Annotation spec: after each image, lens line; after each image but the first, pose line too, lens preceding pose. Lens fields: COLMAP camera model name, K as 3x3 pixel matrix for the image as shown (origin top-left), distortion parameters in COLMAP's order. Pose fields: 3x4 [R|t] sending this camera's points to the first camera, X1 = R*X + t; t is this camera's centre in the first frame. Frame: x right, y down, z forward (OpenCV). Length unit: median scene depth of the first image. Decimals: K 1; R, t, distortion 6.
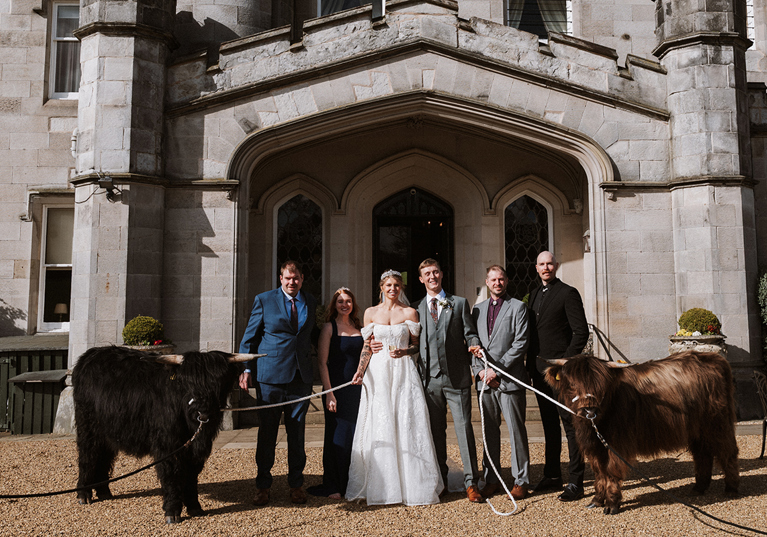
lens RADIAL K [[869.6, 0, 441.9], [0, 869.6, 214.3], [0, 0, 1]] dist [-0.000754, -0.002789]
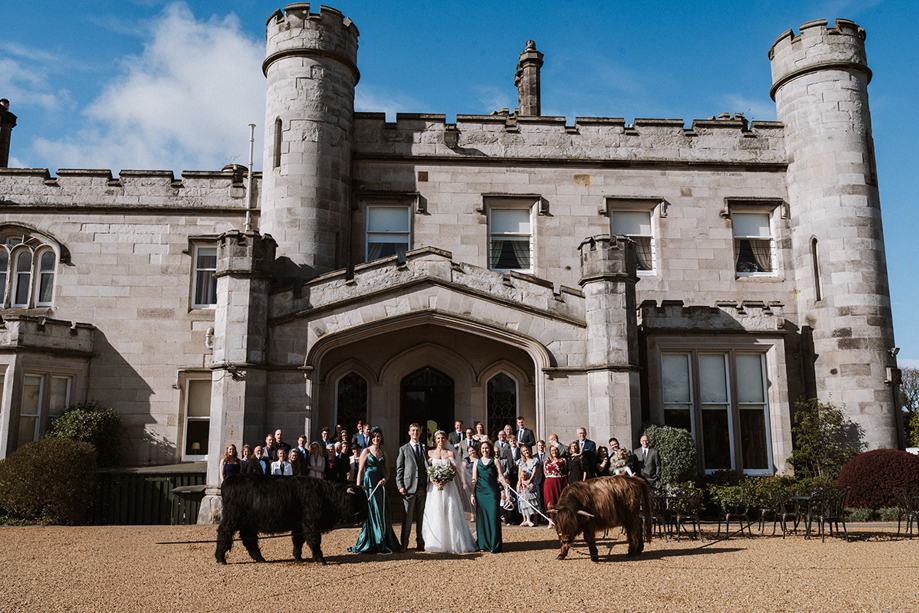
lens RADIAL K [[724.8, 0, 459.1], [0, 724.8, 331.4], [0, 0, 1]] dist [0.002003, -0.003786]
pose [[0.999419, 0.001492, -0.034043, 0.077438], [-0.003101, 0.998878, -0.047260, -0.039942], [0.033934, 0.047338, 0.998302, -0.313208]]
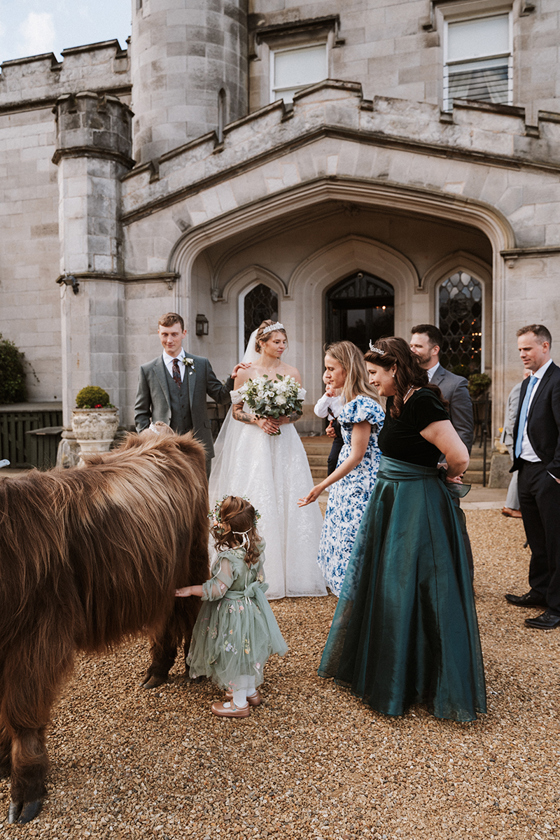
lens RADIAL K [[662.5, 0, 280.0], [0, 662.5, 420.0], [0, 0, 1]] dist [0.002003, -0.003786]
pose [[0.924983, 0.017216, -0.379618, 0.239255], [0.044859, 0.987042, 0.154066, 0.025762], [0.377352, -0.159537, 0.912225, 0.184244]]
